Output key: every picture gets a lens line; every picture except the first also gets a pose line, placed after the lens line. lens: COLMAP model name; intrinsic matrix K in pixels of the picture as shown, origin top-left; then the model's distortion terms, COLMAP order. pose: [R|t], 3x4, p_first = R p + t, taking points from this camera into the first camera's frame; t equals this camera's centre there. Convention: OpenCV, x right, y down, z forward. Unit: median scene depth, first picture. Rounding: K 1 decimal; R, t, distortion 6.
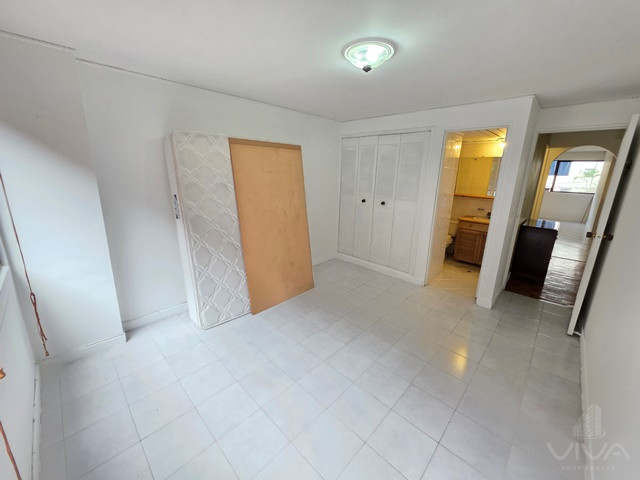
lens RADIAL K [[255.3, 0, 314.6], [0, 255.3, 232.6], [0, 0, 1]] dist [0.000561, 0.000043]
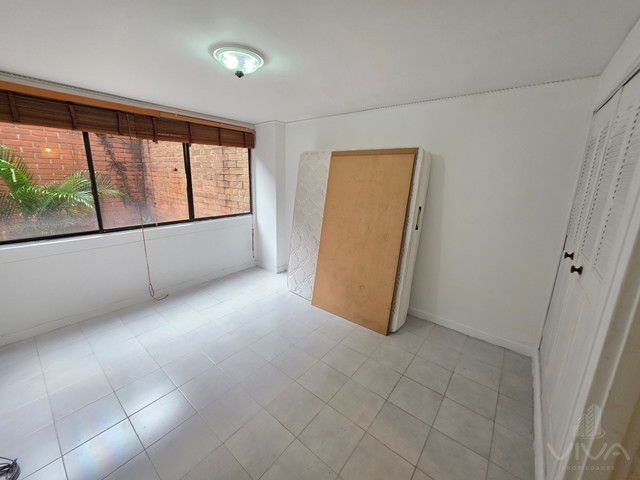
lens RADIAL K [[255.3, 0, 314.6], [0, 255.3, 232.6], [0, 0, 1]] dist [0.000561, 0.000043]
pose [[0.088838, 0.197493, -0.976271, 0.759625], [-0.258386, 0.951162, 0.168901, -0.168260], [0.961948, 0.237250, 0.135529, 0.735560]]
